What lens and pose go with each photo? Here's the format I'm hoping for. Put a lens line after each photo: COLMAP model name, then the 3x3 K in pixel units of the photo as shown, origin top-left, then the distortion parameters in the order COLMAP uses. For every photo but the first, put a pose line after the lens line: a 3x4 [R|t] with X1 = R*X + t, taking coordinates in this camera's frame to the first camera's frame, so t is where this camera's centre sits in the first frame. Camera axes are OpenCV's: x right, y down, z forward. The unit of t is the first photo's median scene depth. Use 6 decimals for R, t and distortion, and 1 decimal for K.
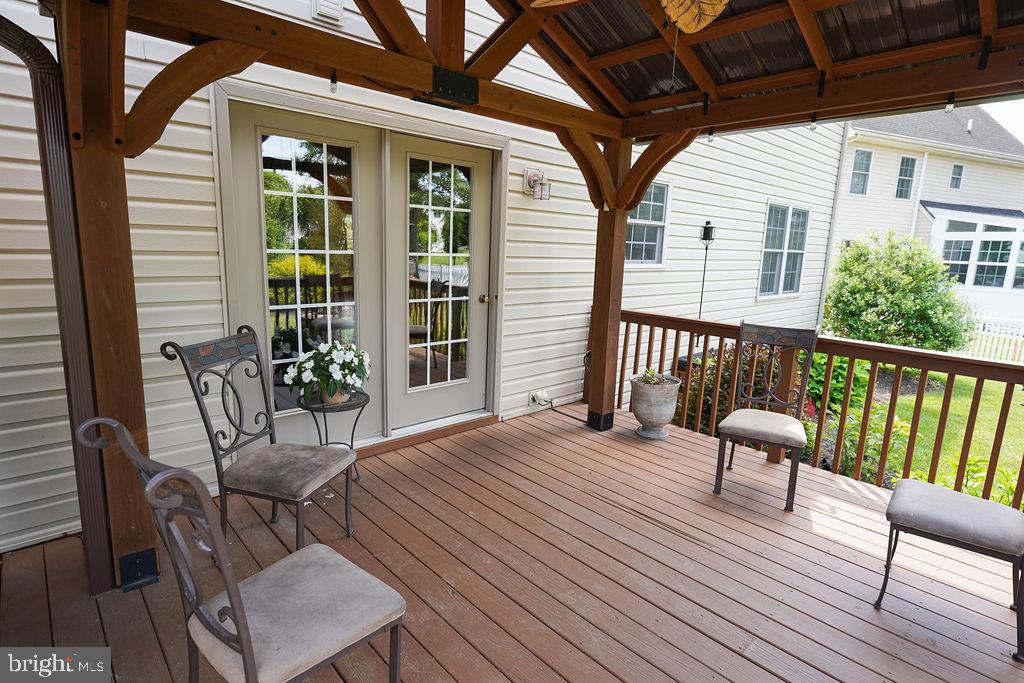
lens RADIAL K [[524.9, 0, 512.0], [0, 524.9, 341.5], [0, 0, 1]] dist [-0.000837, -0.000741]
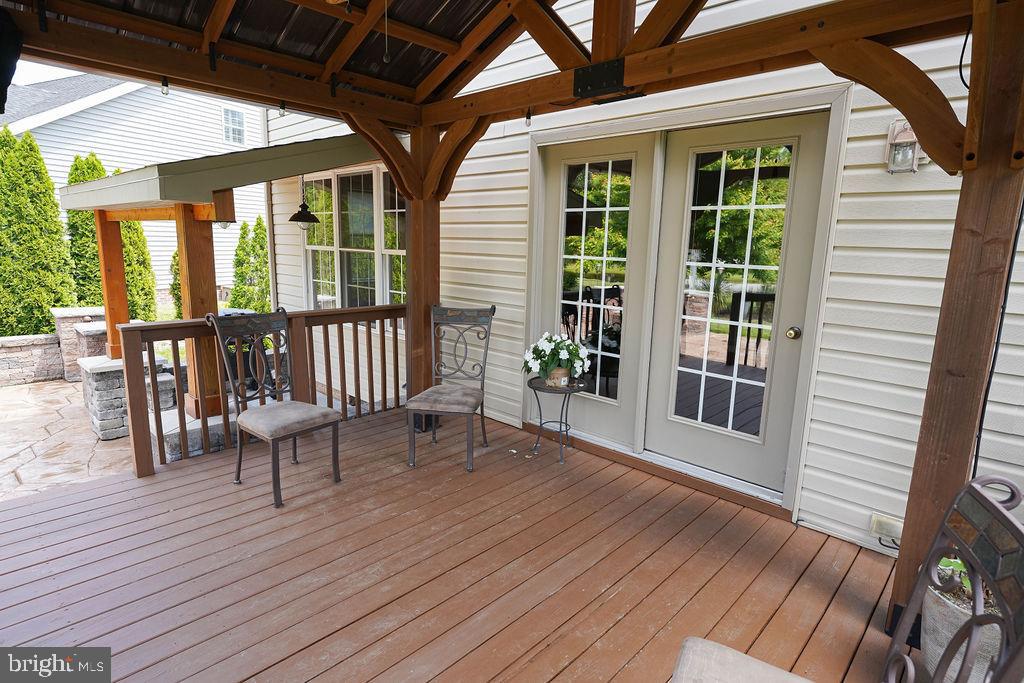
lens RADIAL K [[547.5, 0, 512.0], [0, 547.5, 341.5], [0, 0, 1]] dist [-0.003292, 0.000092]
pose [[0.069225, 0.149067, -0.986401, 0.633794], [-0.204539, 0.969888, 0.132217, -0.090664], [0.976407, 0.192605, 0.097631, 0.585849]]
